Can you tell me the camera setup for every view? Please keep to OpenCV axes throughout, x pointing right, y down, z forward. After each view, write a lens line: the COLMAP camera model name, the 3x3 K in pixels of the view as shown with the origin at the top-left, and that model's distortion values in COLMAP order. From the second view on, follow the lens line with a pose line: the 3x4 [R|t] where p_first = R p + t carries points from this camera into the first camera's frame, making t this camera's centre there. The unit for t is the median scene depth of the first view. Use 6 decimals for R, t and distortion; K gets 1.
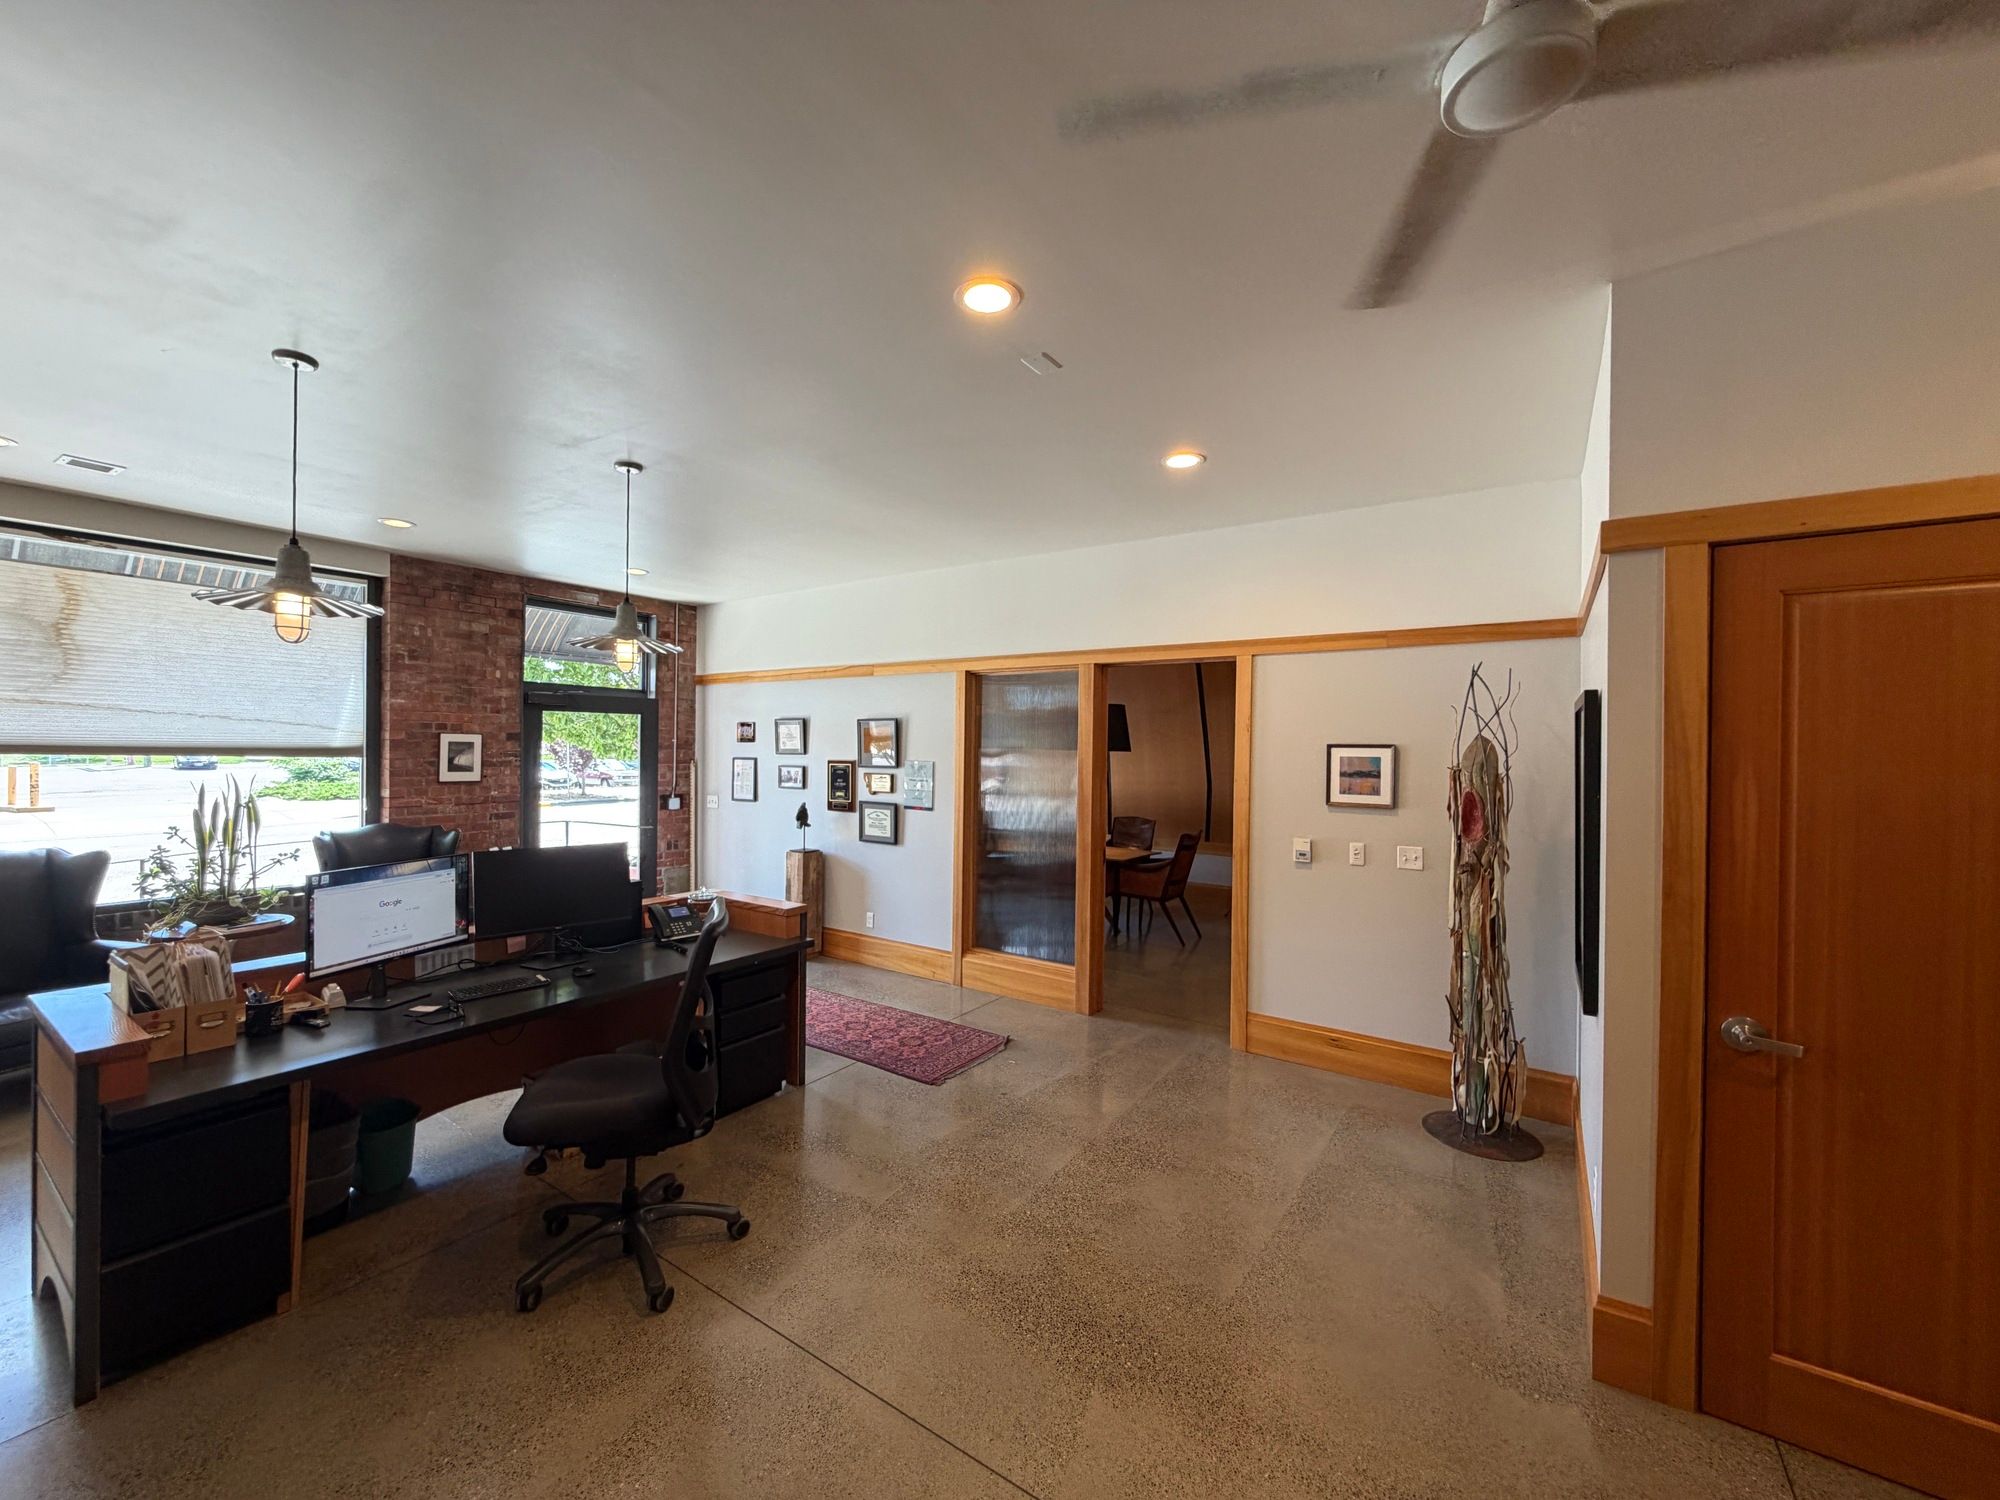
lens RADIAL K [[797.7, 0, 991.7], [0, 797.7, 754.2], [0, 0, 1]] dist [-0.000314, -0.000063]
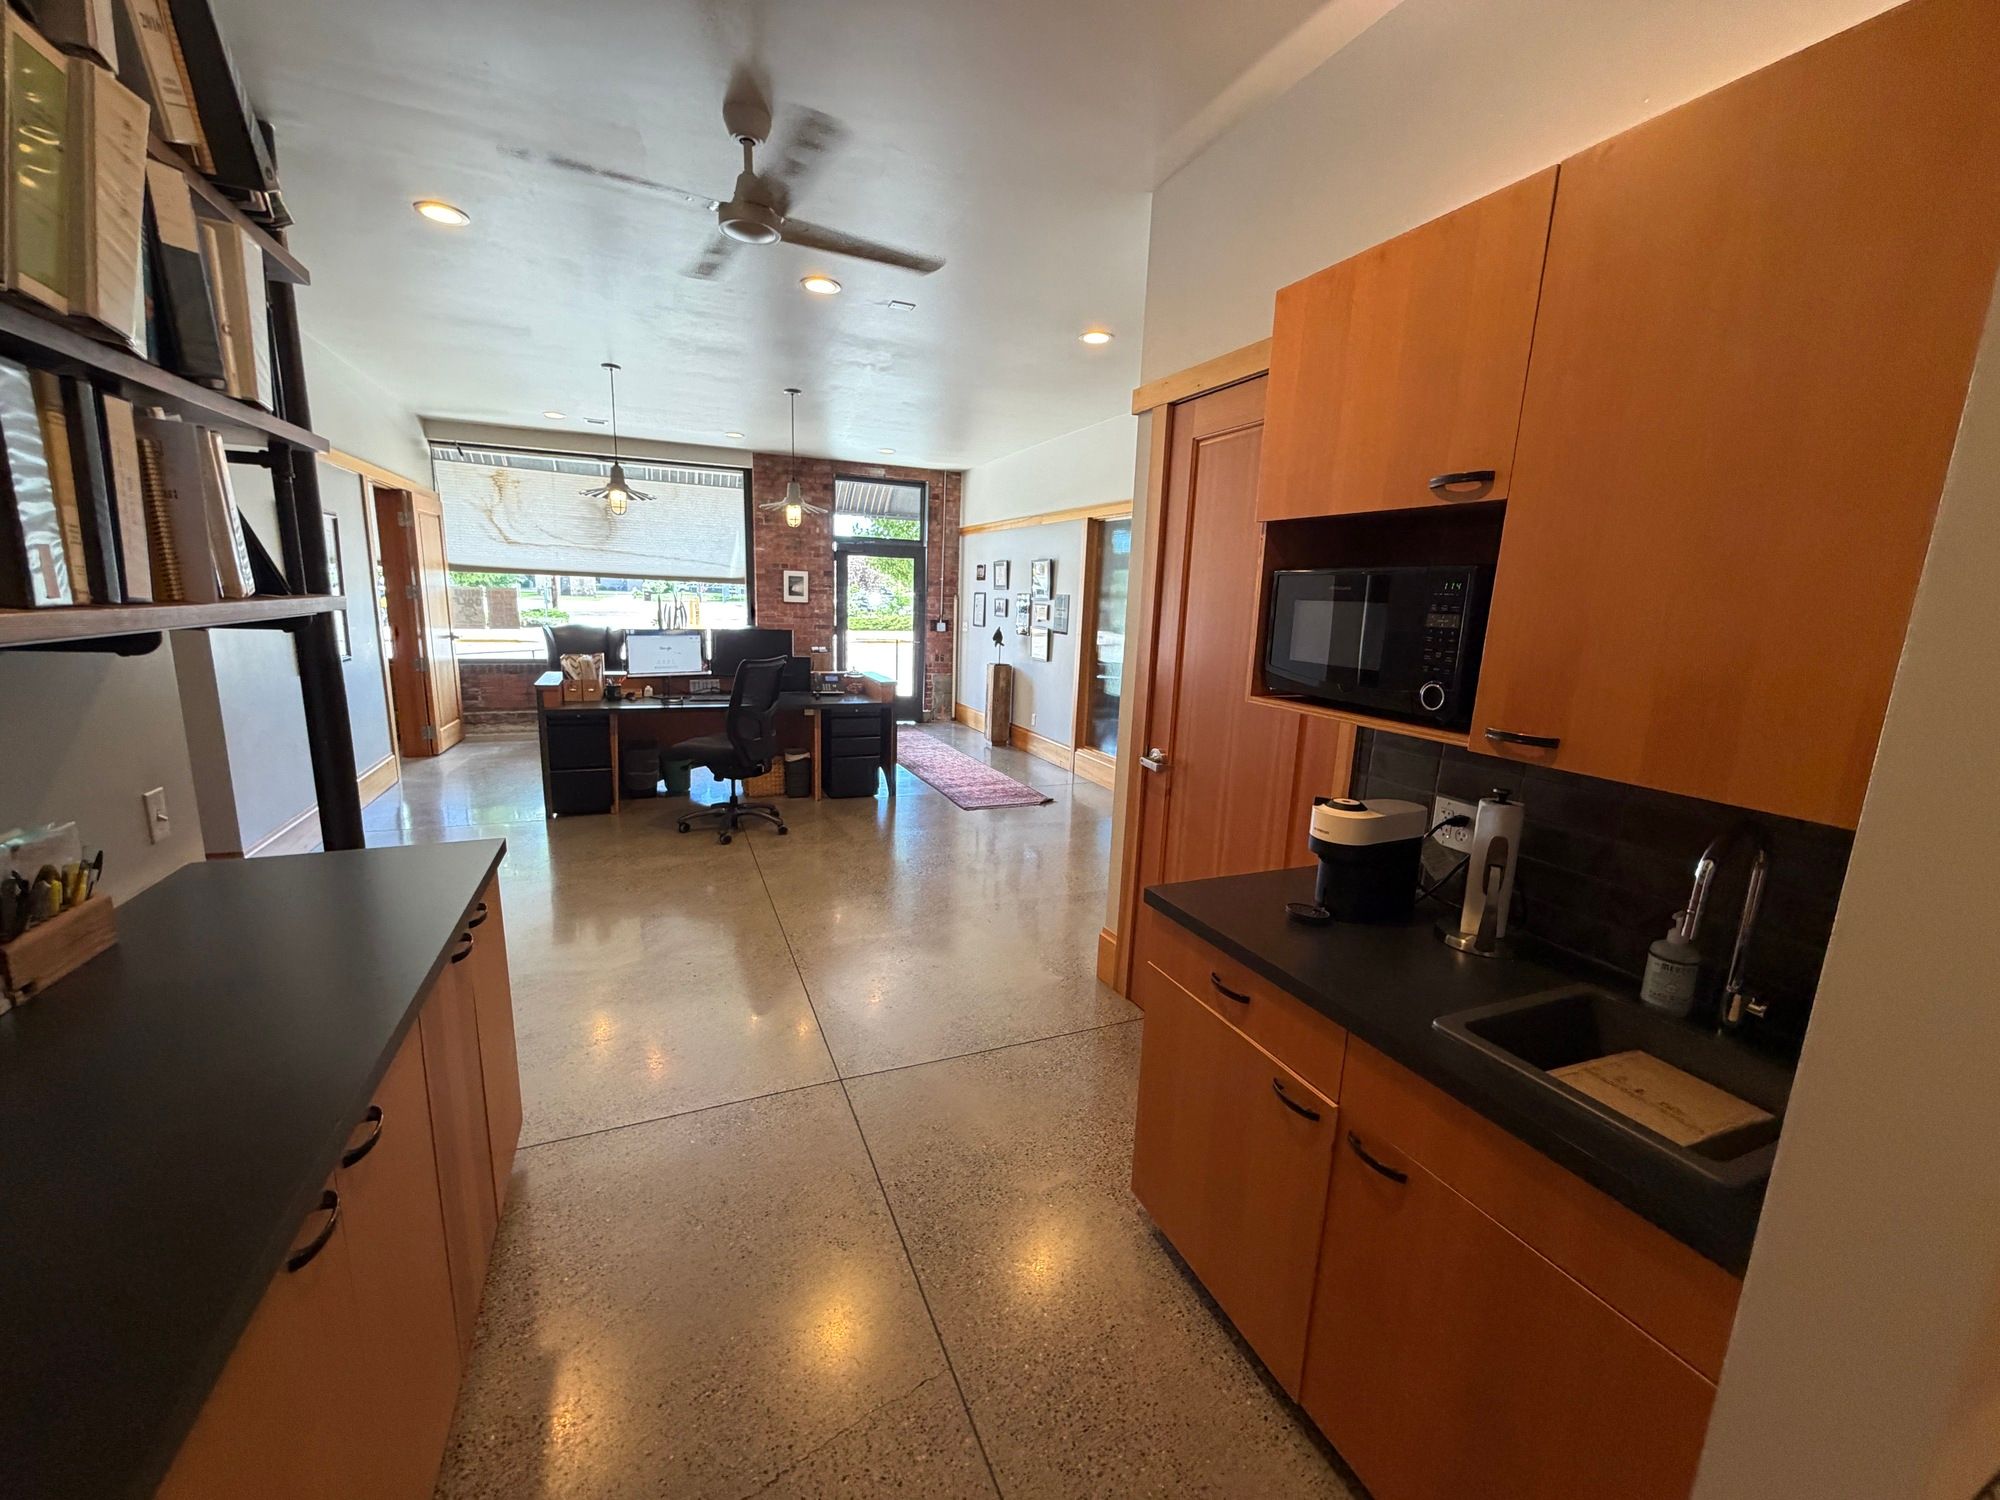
lens RADIAL K [[797.7, 0, 991.7], [0, 797.7, 754.2], [0, 0, 1]] dist [-0.000314, -0.000063]
pose [[0.844532, 0.122738, -0.521250, 0.485023], [-0.028490, 0.982299, 0.185141, 0.025547], [0.534747, -0.141507, 0.833080, -0.127468]]
